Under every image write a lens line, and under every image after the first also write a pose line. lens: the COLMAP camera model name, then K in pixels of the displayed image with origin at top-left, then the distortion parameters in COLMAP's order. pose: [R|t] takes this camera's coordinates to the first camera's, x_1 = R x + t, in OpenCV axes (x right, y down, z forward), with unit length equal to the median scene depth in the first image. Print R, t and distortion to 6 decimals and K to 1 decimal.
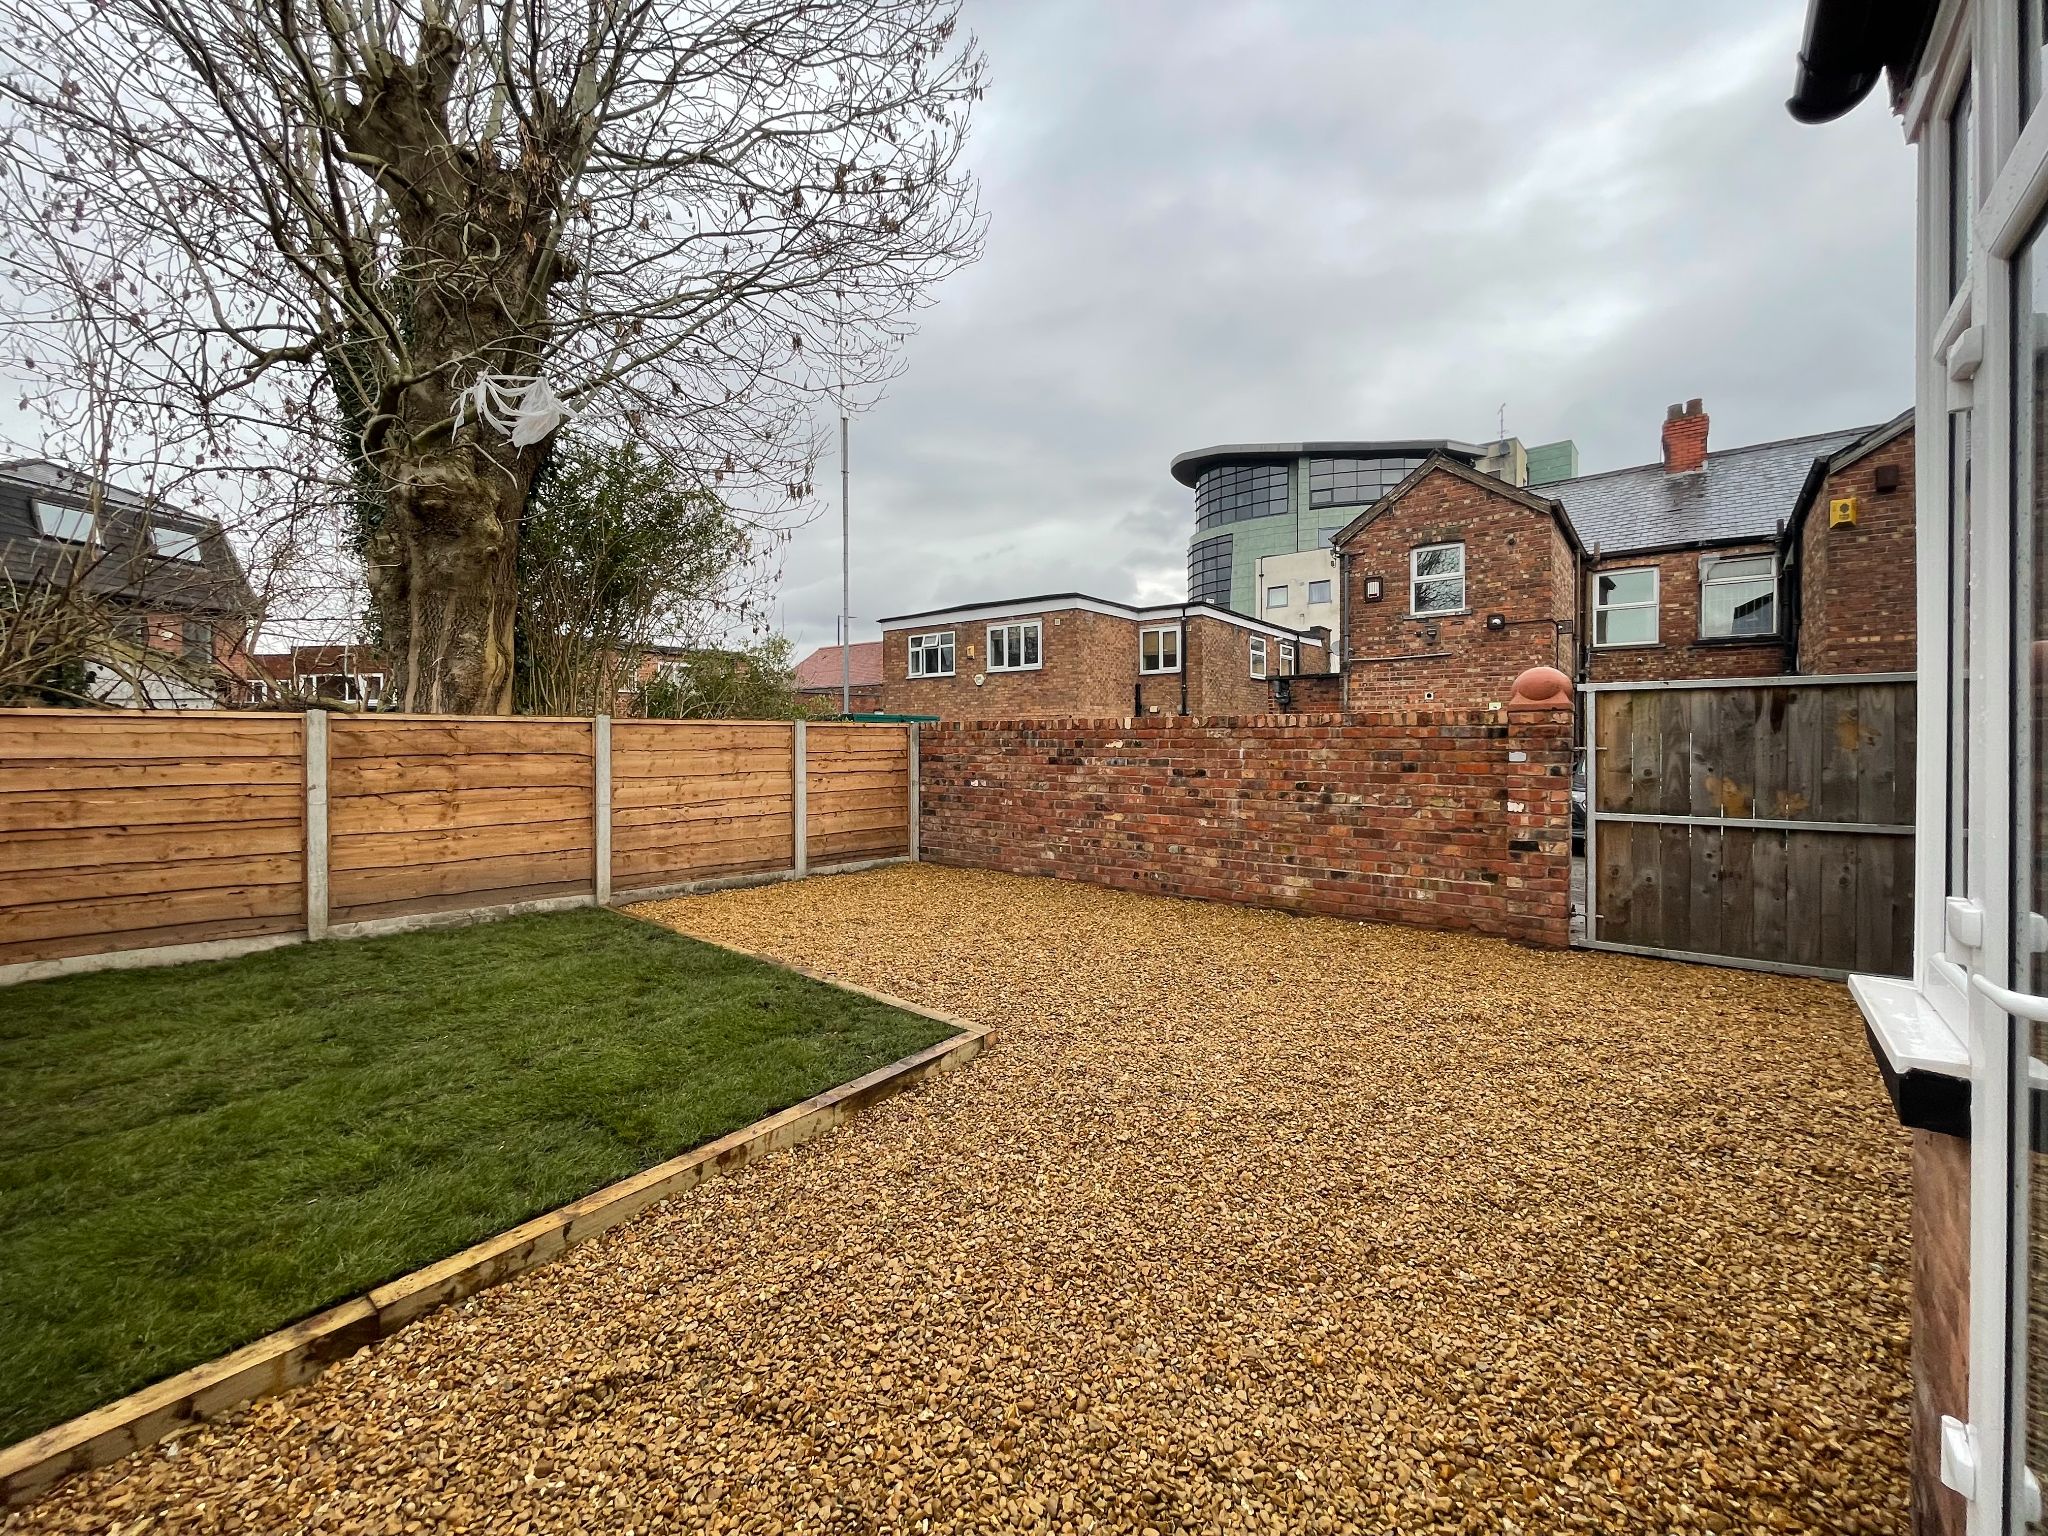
lens RADIAL K [[824.4, 0, 1021.9], [0, 824.4, 745.9], [0, 0, 1]] dist [-0.004442, 0.000401]
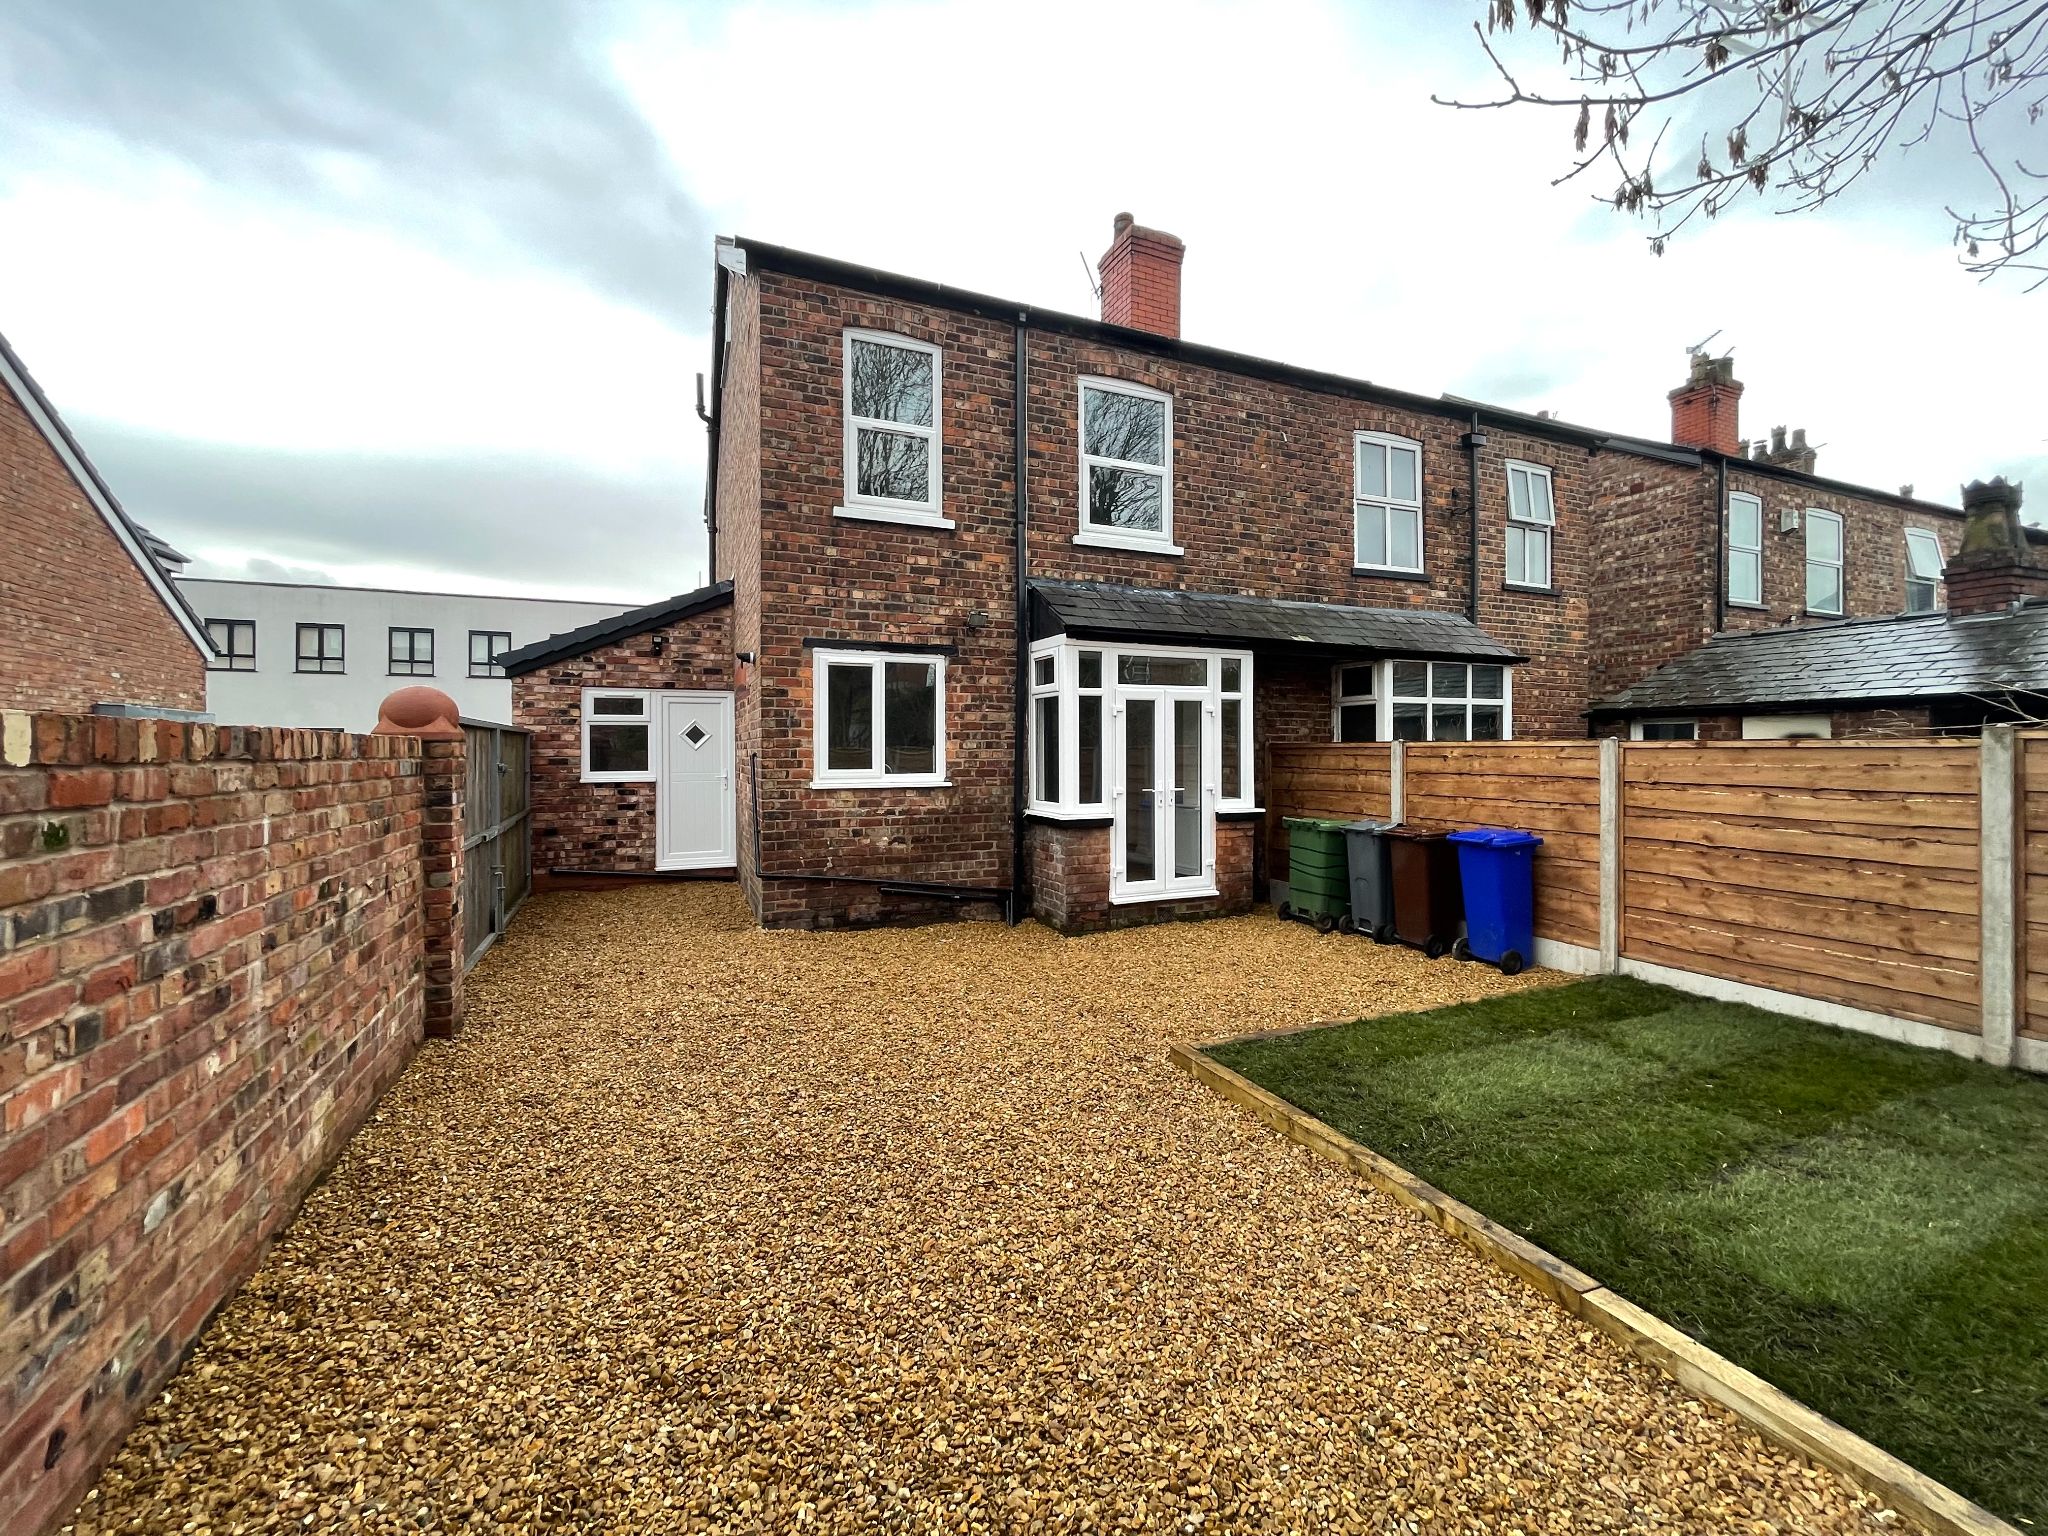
lens RADIAL K [[824.4, 0, 1021.7], [0, 824.4, 758.2], [0, 0, 1]] dist [-0.004442, 0.000401]
pose [[-0.889473, 0.001836, 0.456984, -0.169488], [0.005912, 0.999954, 0.007490, -0.020522], [-0.456950, 0.009364, -0.889443, 0.986706]]
